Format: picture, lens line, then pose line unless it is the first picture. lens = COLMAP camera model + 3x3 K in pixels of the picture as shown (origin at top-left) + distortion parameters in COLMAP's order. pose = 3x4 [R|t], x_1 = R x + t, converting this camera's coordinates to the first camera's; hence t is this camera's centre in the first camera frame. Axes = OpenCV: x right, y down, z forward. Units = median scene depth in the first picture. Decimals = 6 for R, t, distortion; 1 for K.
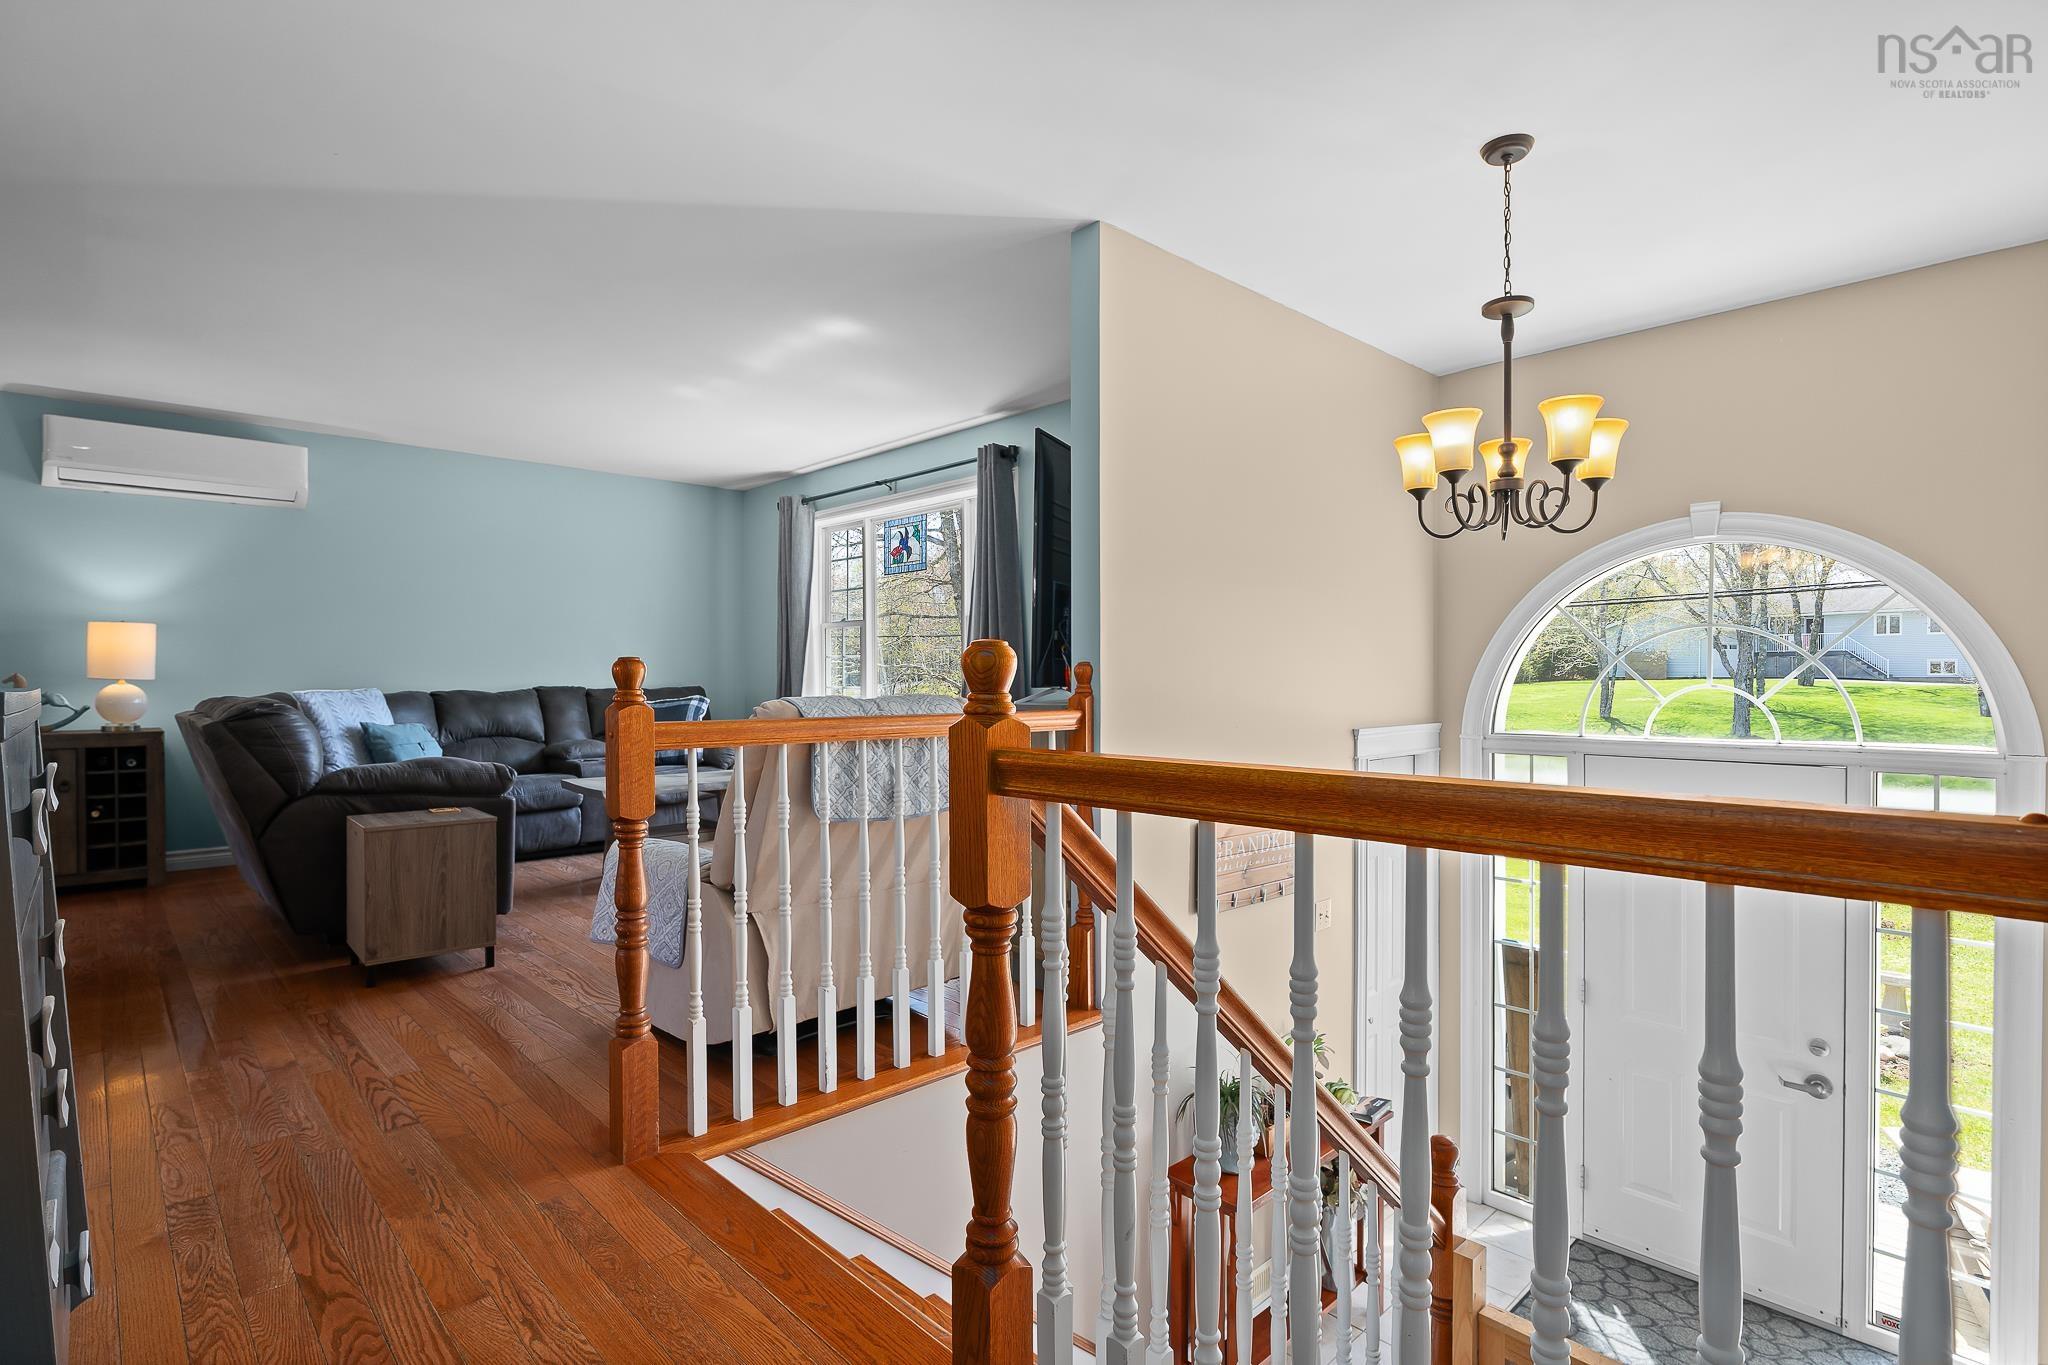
lens RADIAL K [[1000.7, 0, 1024.0], [0, 1000.7, 682.5], [0, 0, 1]] dist [-0.005958, -0.000760]
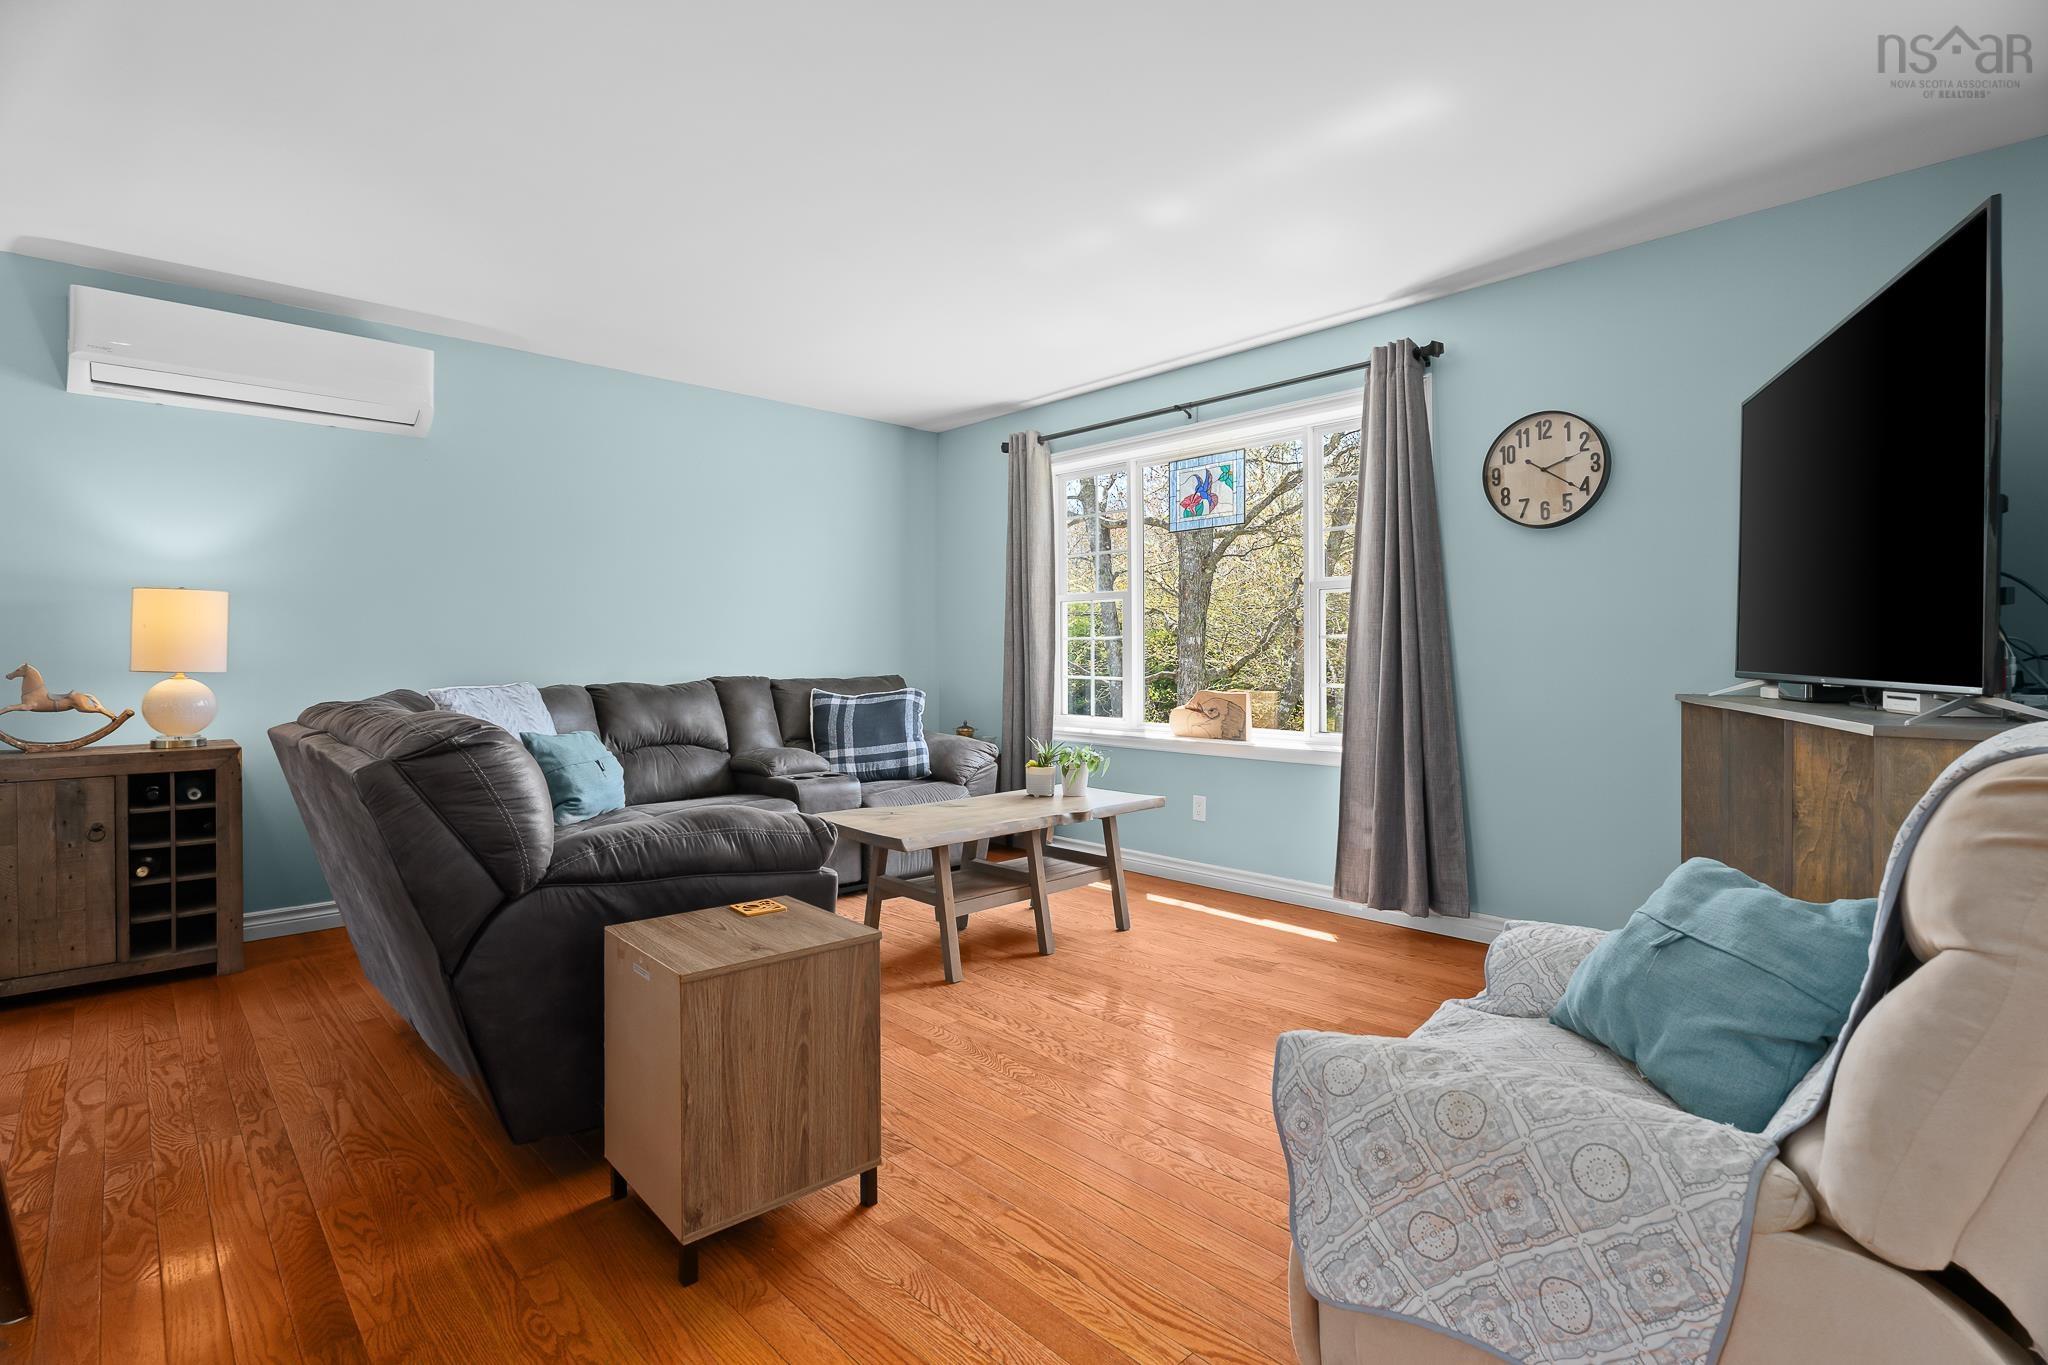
lens RADIAL K [[960.7, 0, 1024.9], [0, 960.7, 655.1], [0, 0, 1]] dist [-0.013397, 0.000125]
pose [[0.999992, -0.001923, 0.003634, -0.325488], [0.001951, 0.999969, -0.007689, -0.008795], [-0.003619, 0.007696, 0.999964, 0.341119]]
